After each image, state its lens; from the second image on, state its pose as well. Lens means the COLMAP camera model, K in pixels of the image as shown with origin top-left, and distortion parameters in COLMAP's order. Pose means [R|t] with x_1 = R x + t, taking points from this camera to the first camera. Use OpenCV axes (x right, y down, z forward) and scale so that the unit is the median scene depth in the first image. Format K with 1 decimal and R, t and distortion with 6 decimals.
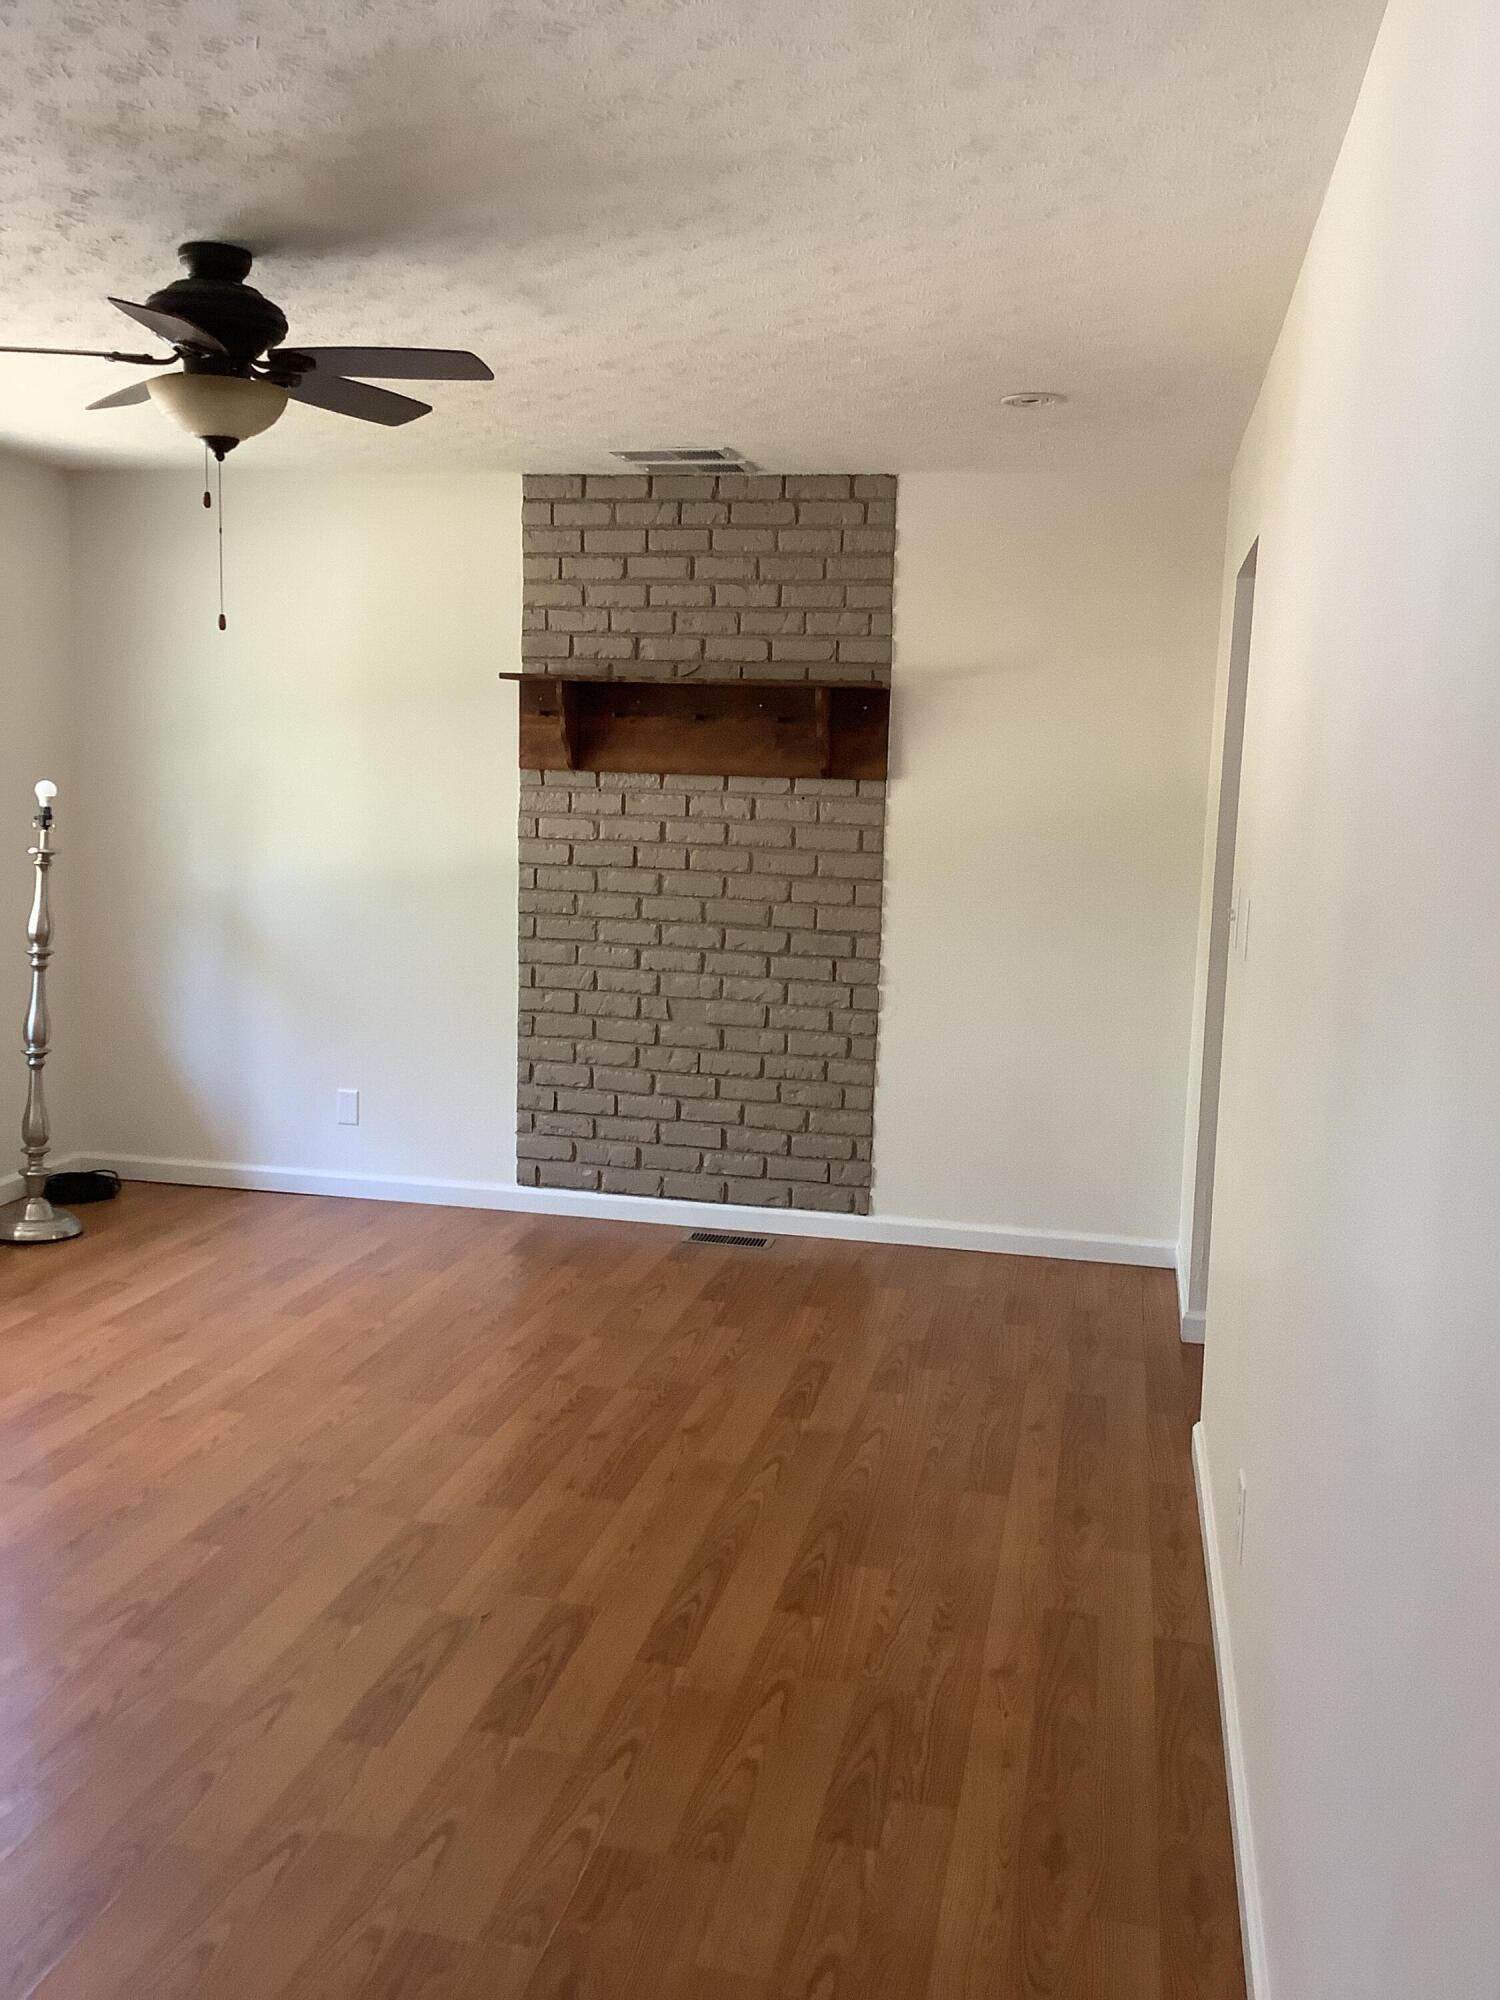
lens RADIAL K [[1815.2, 0, 750.0], [0, 1815.2, 1000.0], [0, 0, 1]] dist [0.142279, -0.253648]
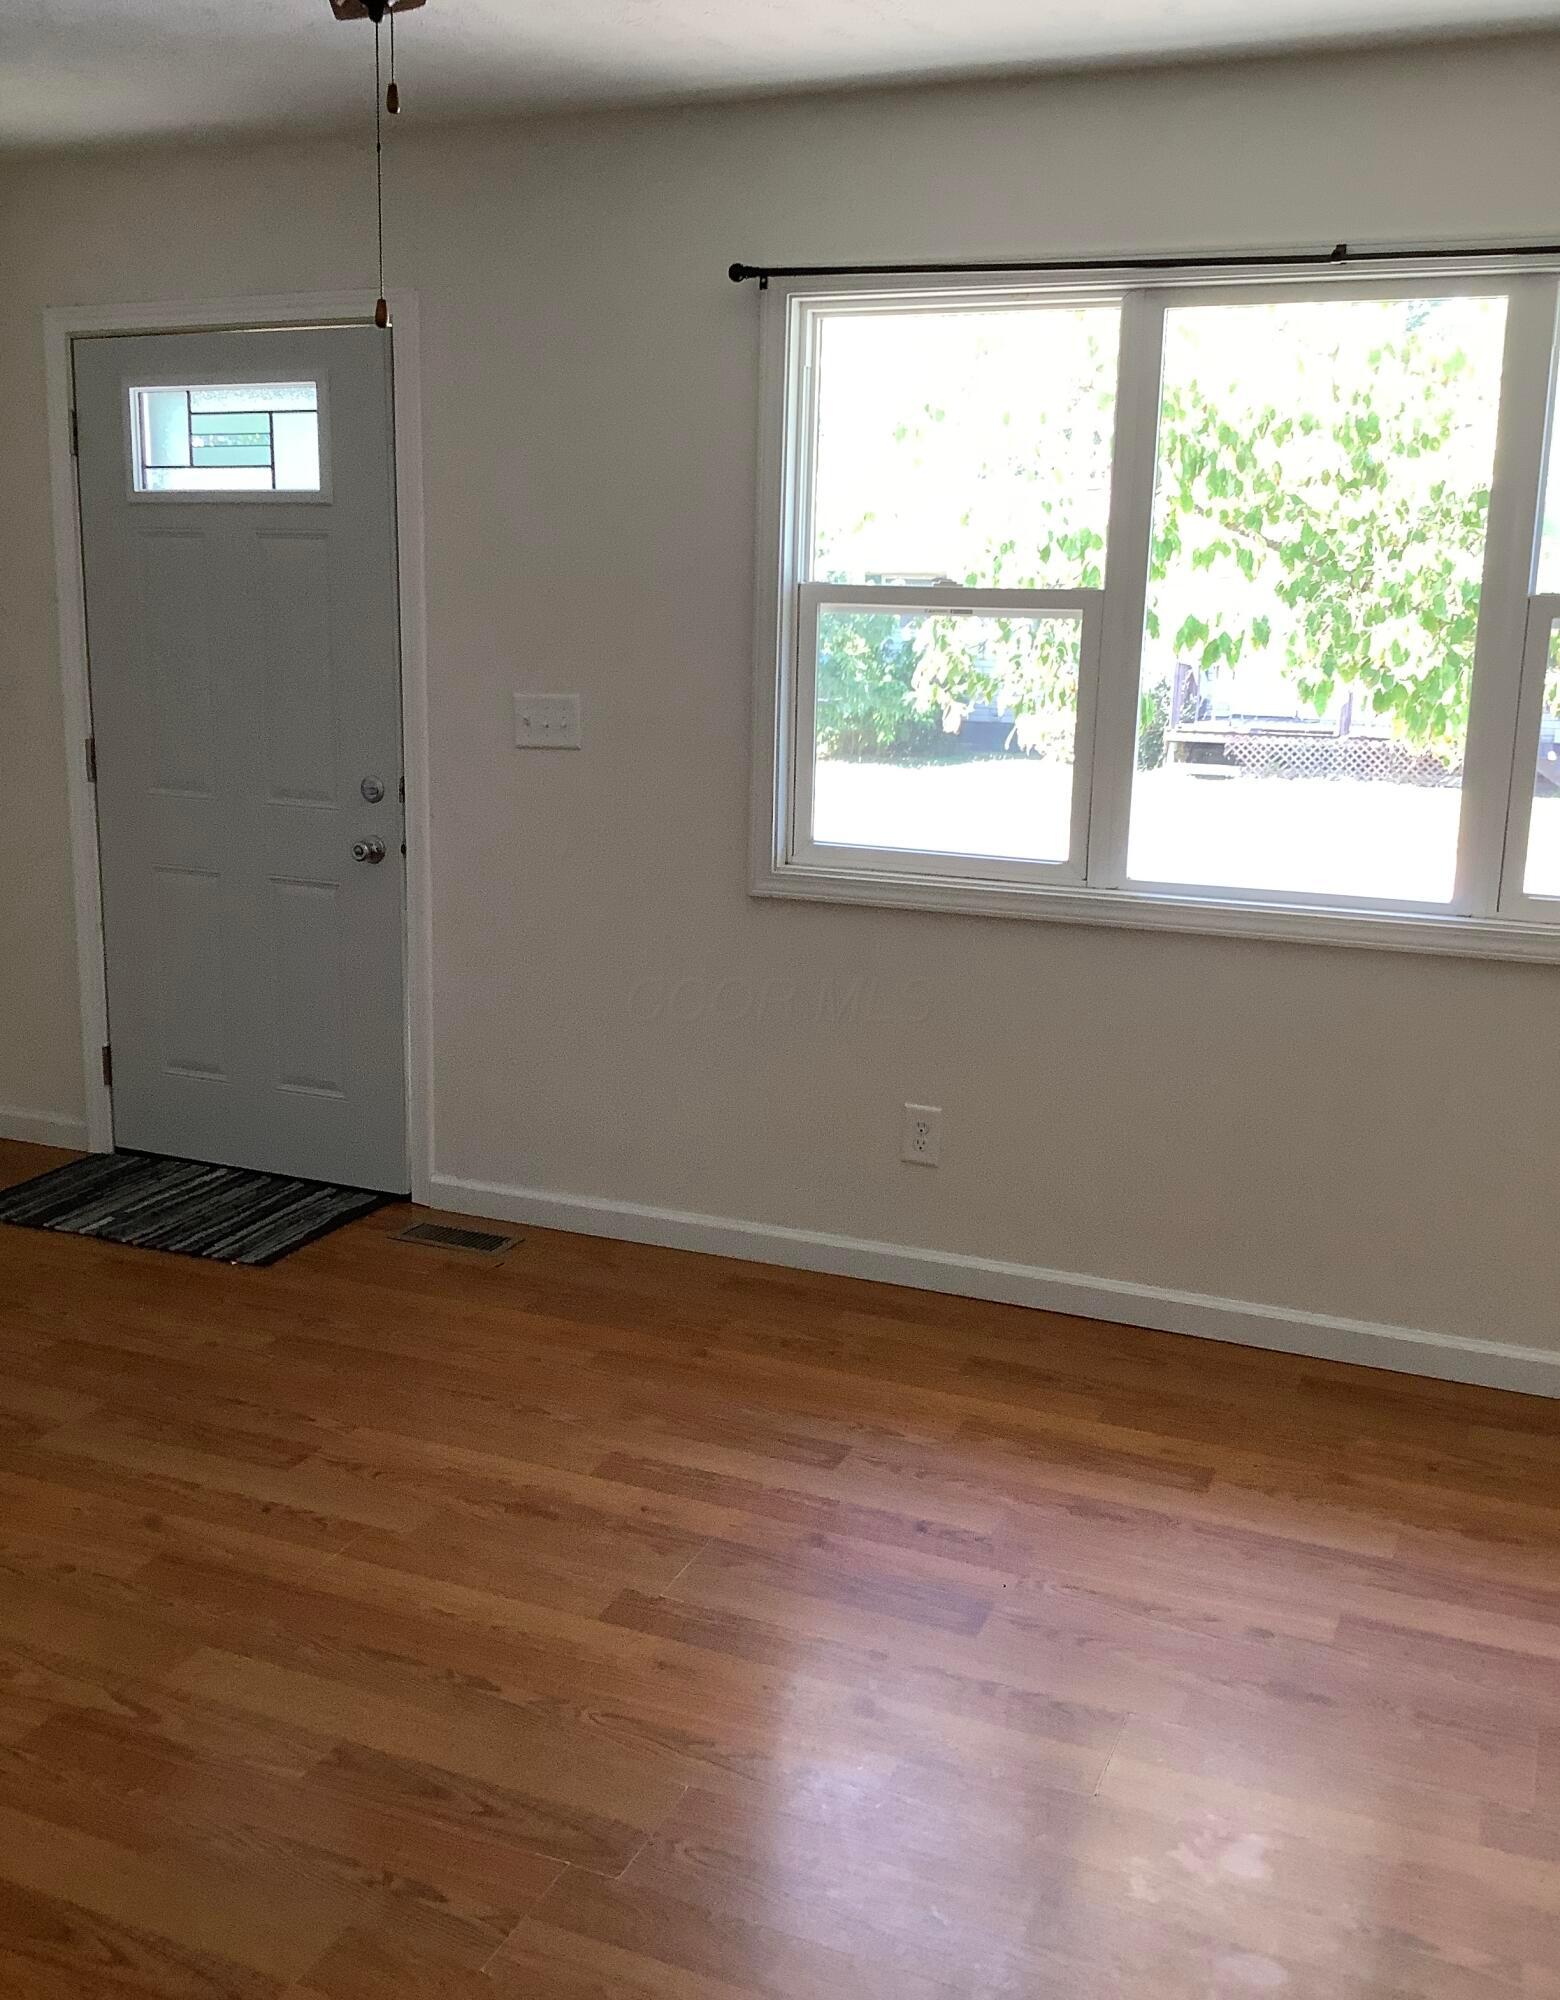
lens RADIAL K [[1854.5, 0, 780.9], [0, 1854.5, 961.9], [0, 0, 1]] dist [0.106252, -0.244227]
pose [[-0.188691, 0.186934, -0.964081, 0.254901], [-0.145157, 0.965623, 0.215644, -0.149688], [0.971249, 0.180633, -0.155069, 1.042091]]
